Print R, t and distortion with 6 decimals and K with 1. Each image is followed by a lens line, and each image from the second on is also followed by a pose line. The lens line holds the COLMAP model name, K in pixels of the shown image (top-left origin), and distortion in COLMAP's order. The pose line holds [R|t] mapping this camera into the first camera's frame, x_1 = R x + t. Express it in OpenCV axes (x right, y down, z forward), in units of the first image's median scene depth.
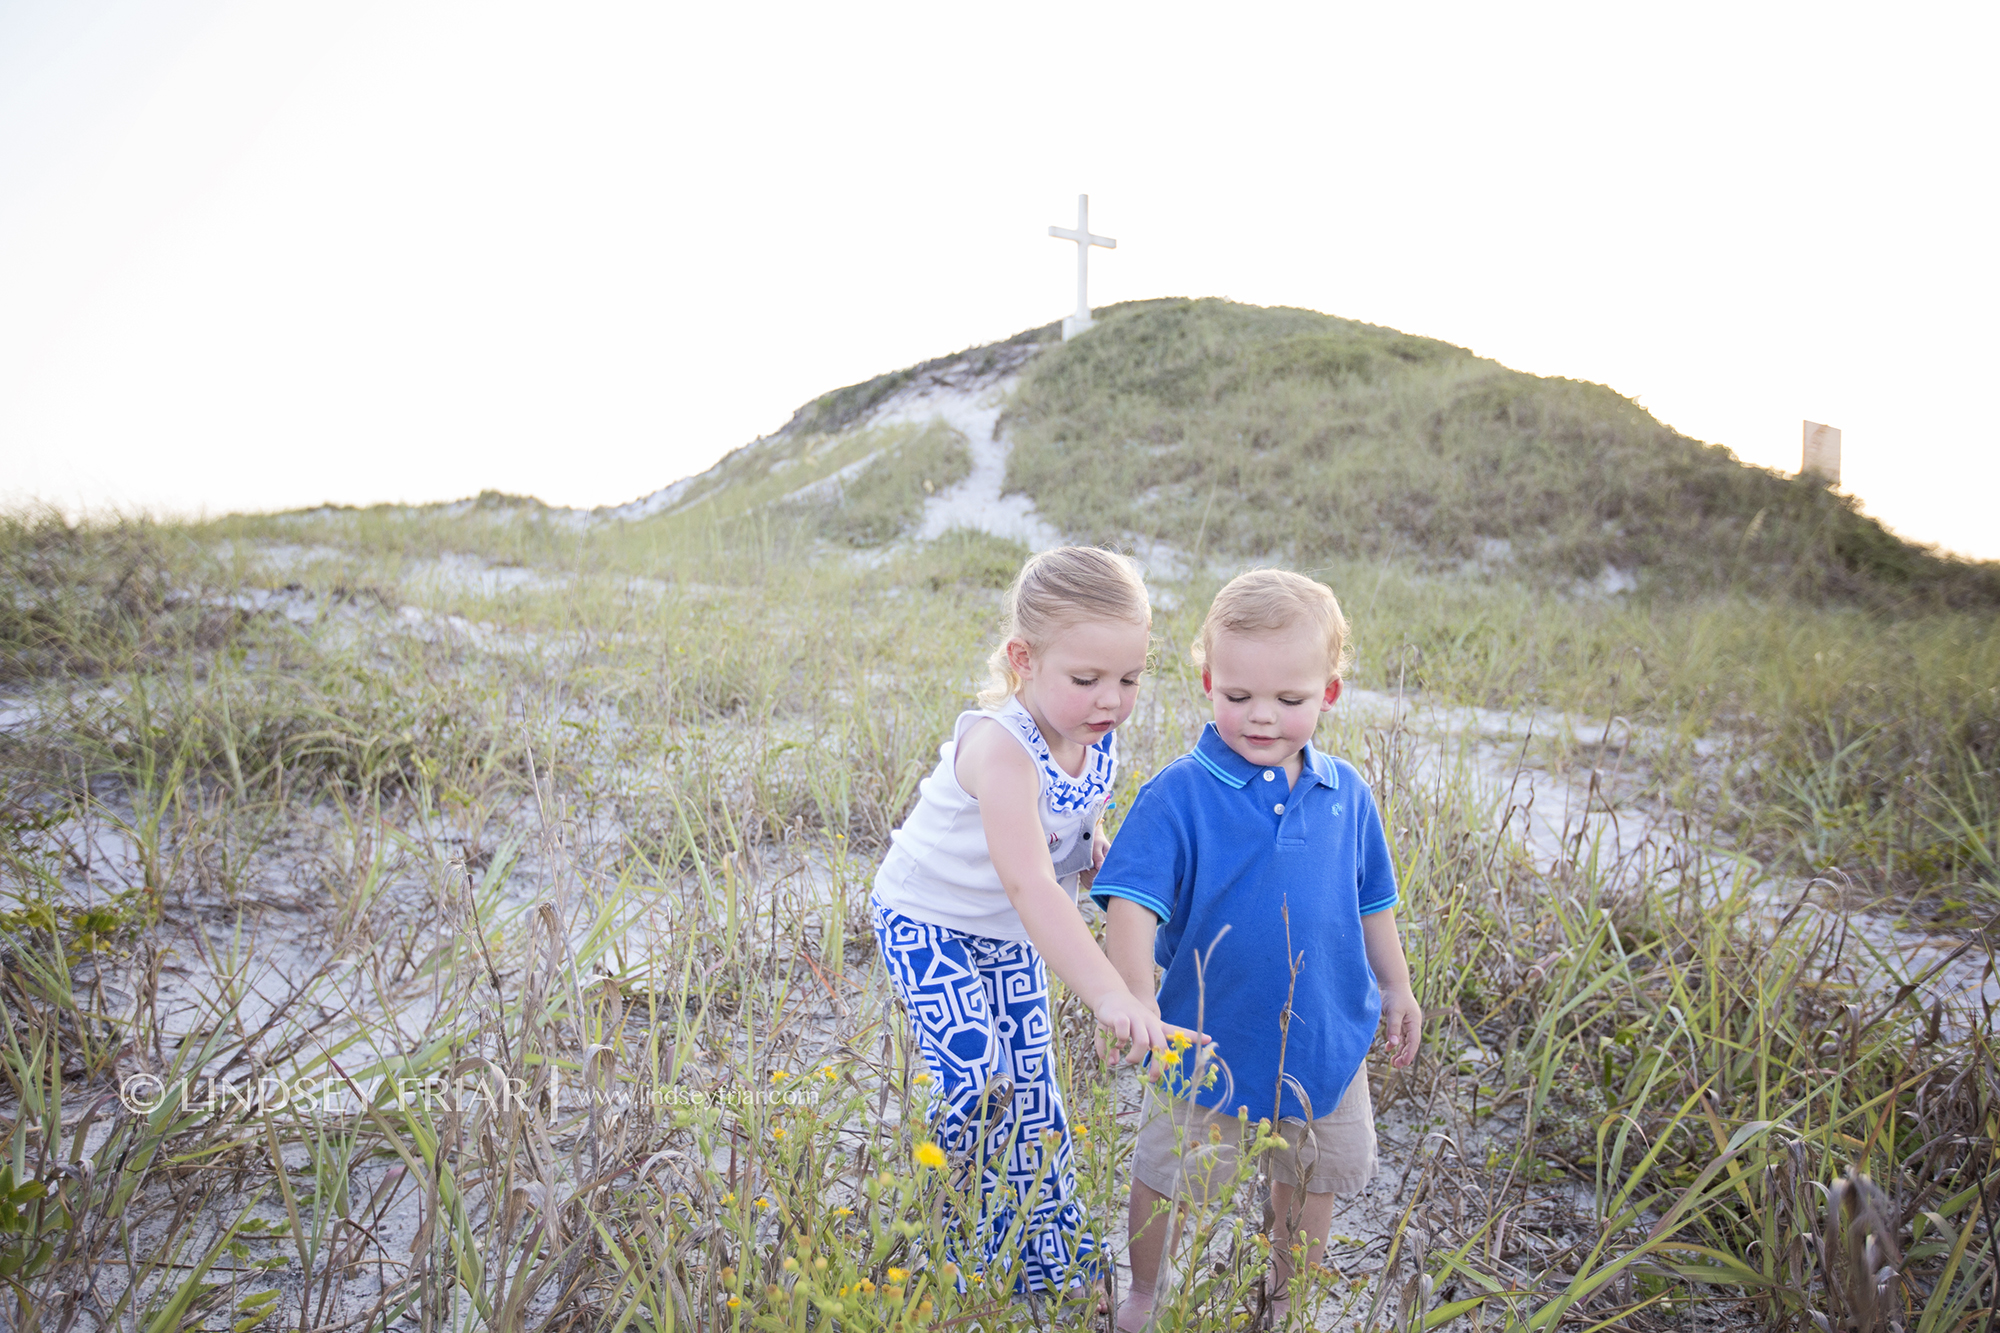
lens RADIAL K [[1409.8, 0, 1013.8], [0, 1409.8, 653.5], [0, 0, 1]] dist [0.005567, 0.004764]
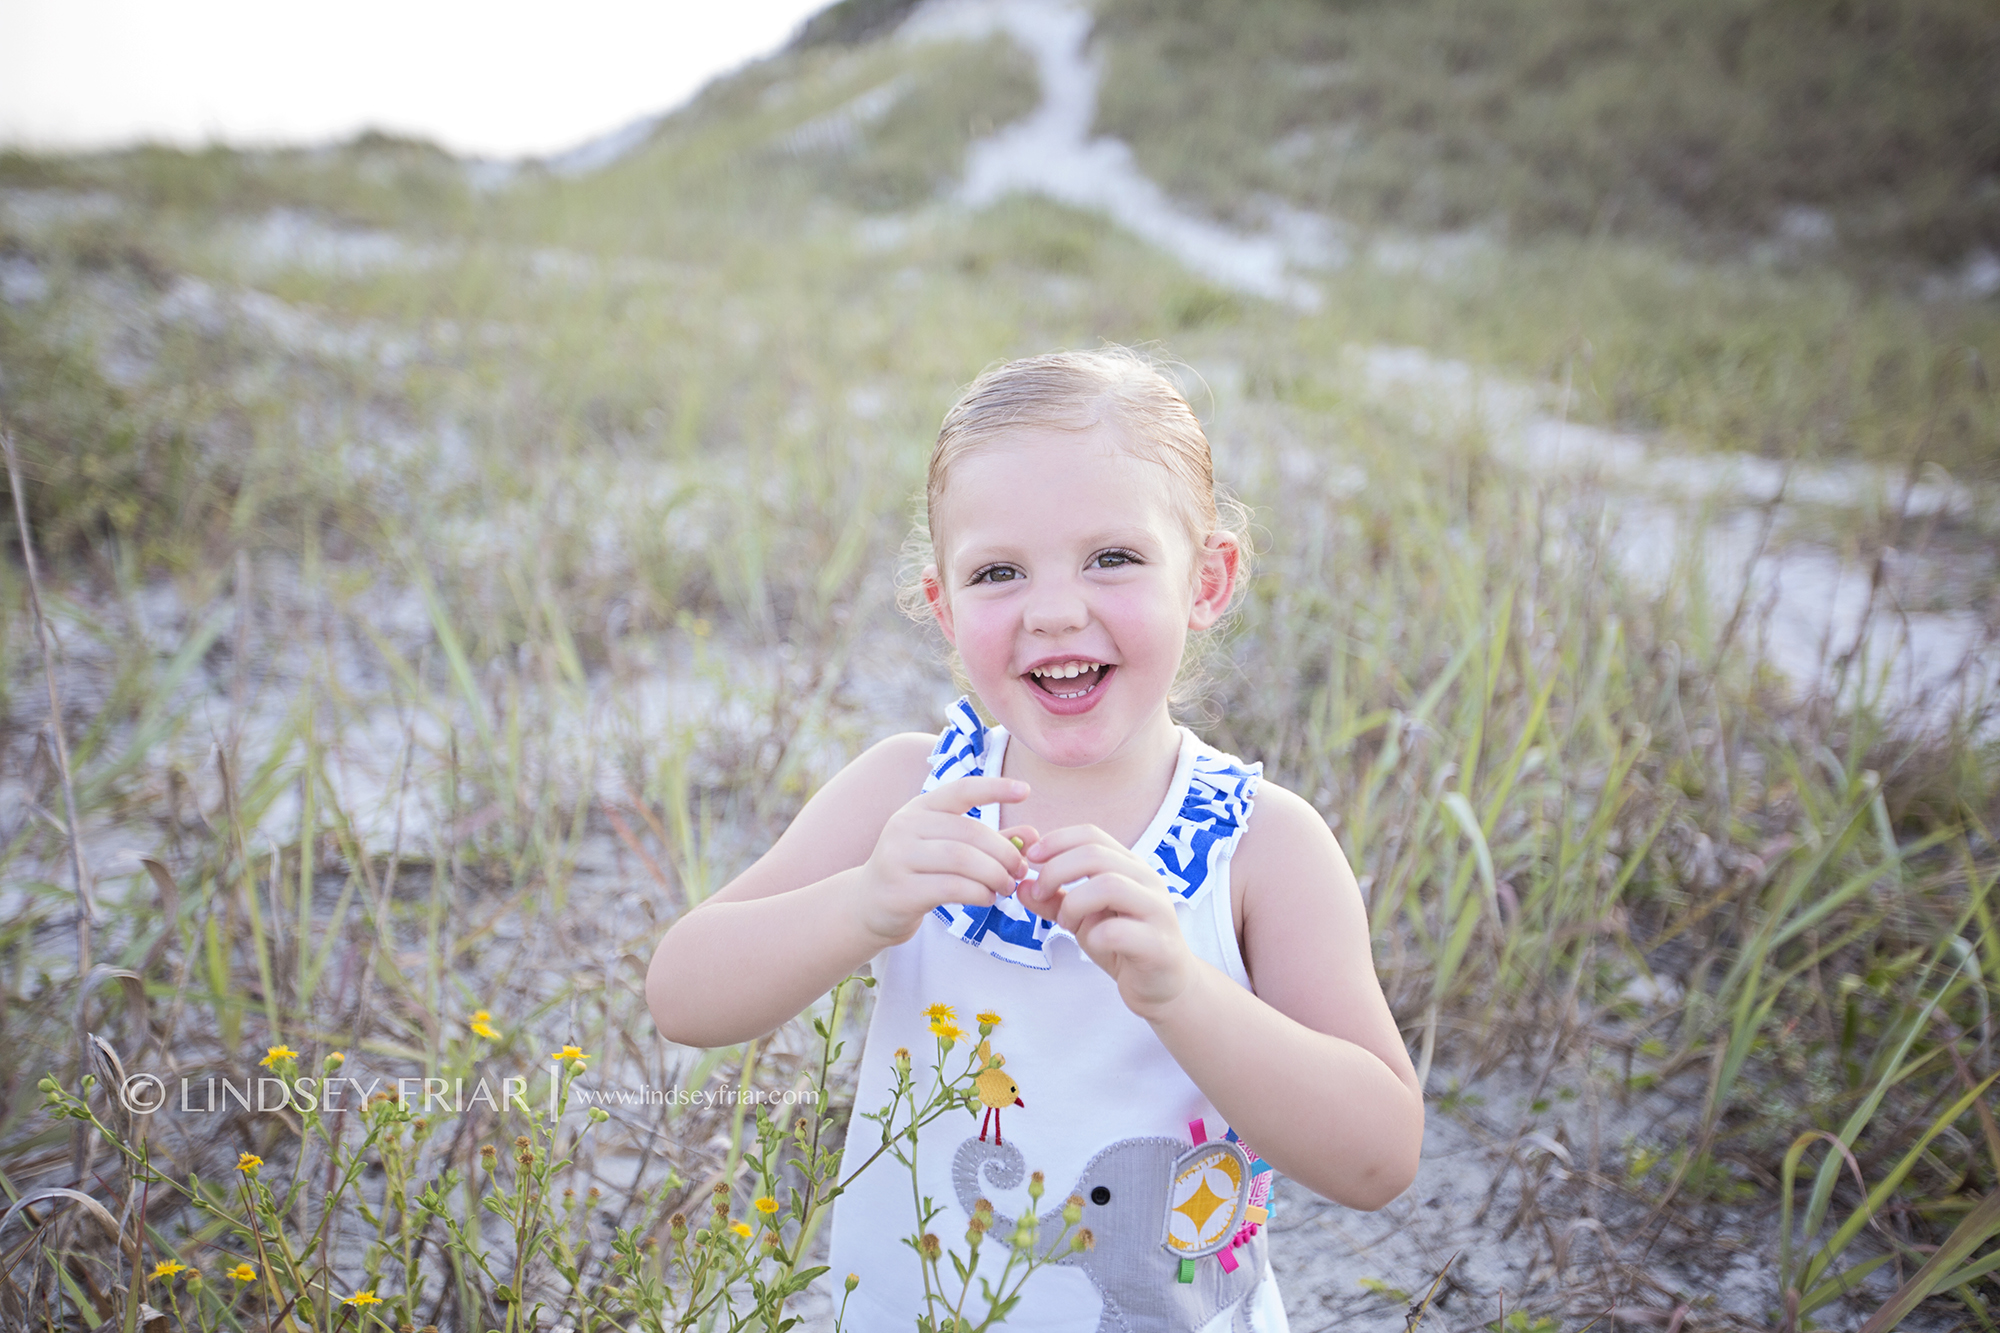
lens RADIAL K [[1940.2, 0, 1001.8], [0, 1940.2, 660.3], [0, 0, 1]] dist [0.052583, 0.000000]
pose [[0.998248, 0.024011, -0.054083, 0.009787], [-0.015893, 0.989185, 0.145808, 0.001377], [0.056999, -0.144693, 0.987834, 0.015579]]
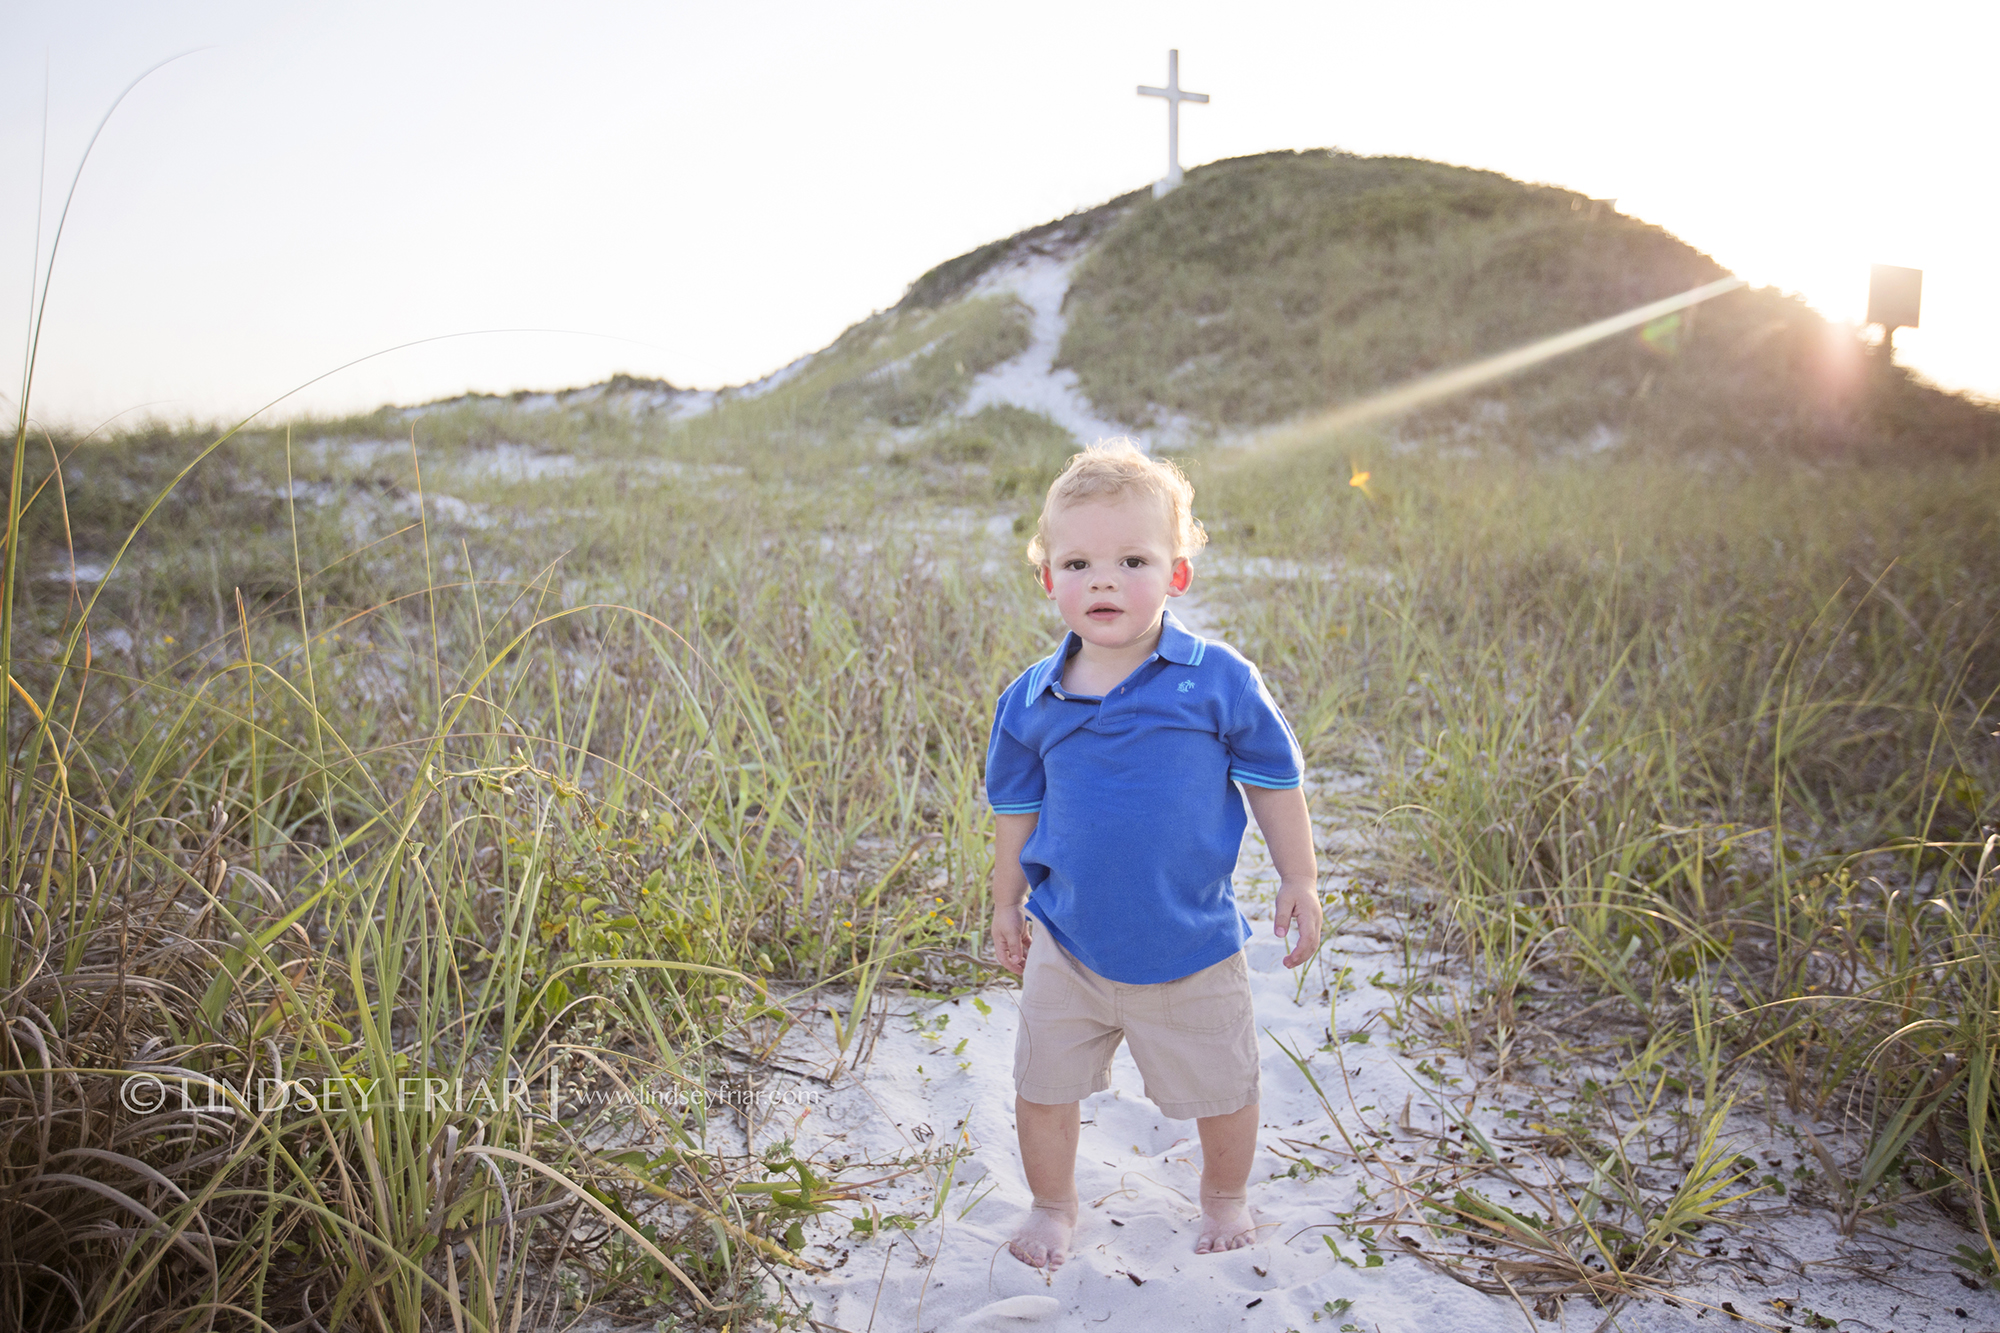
lens RADIAL K [[1453.6, 0, 1003.9], [0, 1453.6, 666.8], [0, 0, 1]] dist [0.001273, 0.000698]
pose [[0.992440, -0.007622, -0.122496, 0.094643], [0.019416, 0.995252, 0.095376, 0.002929], [0.121187, -0.097033, 0.987876, -0.089996]]
